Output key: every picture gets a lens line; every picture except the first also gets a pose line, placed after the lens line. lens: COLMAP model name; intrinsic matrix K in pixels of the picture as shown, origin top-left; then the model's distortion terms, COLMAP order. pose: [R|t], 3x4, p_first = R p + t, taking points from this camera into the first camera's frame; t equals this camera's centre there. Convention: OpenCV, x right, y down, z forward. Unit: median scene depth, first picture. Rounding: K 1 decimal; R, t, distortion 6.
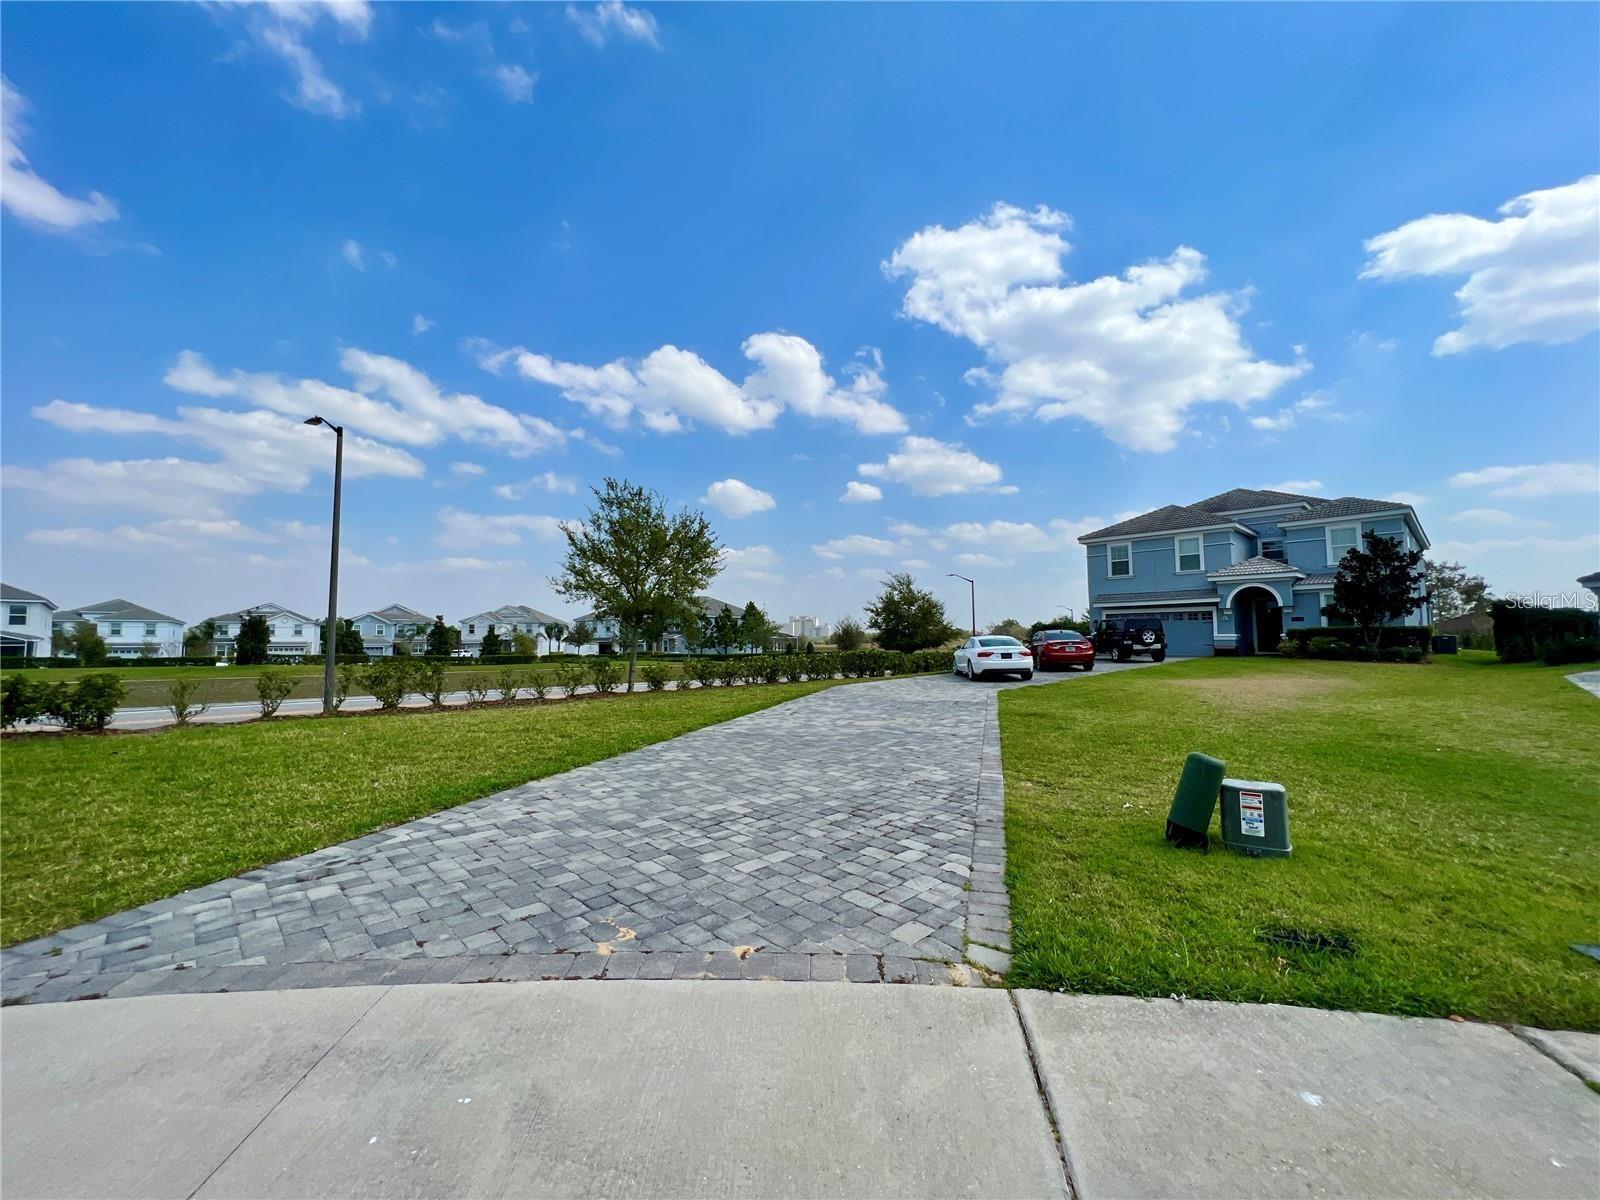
lens RADIAL K [[642.5, 0, 798.8], [0, 642.5, 600.6], [0, 0, 1]] dist [0.000358, 0.000017]
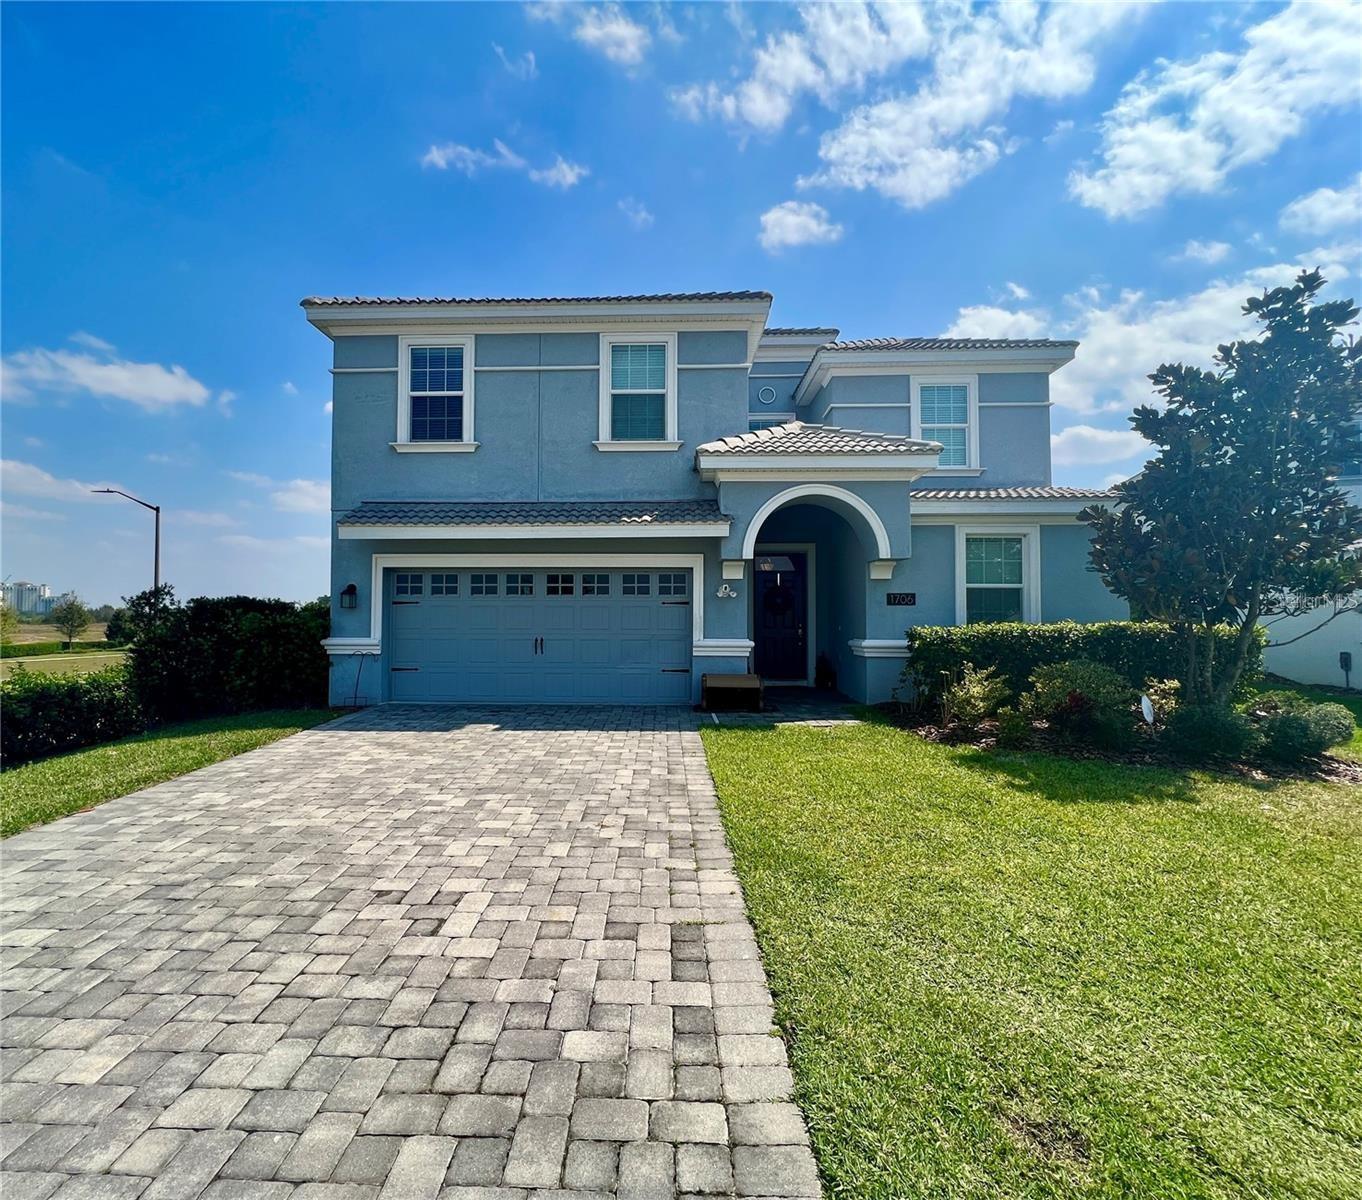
lens RADIAL K [[584.2, 0, 678.9], [0, 584.2, 604.6], [0, 0, 1]] dist [0.000328, 0.000019]
pose [[0.704521, 0.023671, 0.709289, 0.417829], [-0.049957, 0.998618, 0.016294, 0.029274], [-0.707923, -0.046913, 0.704730, 0.776442]]
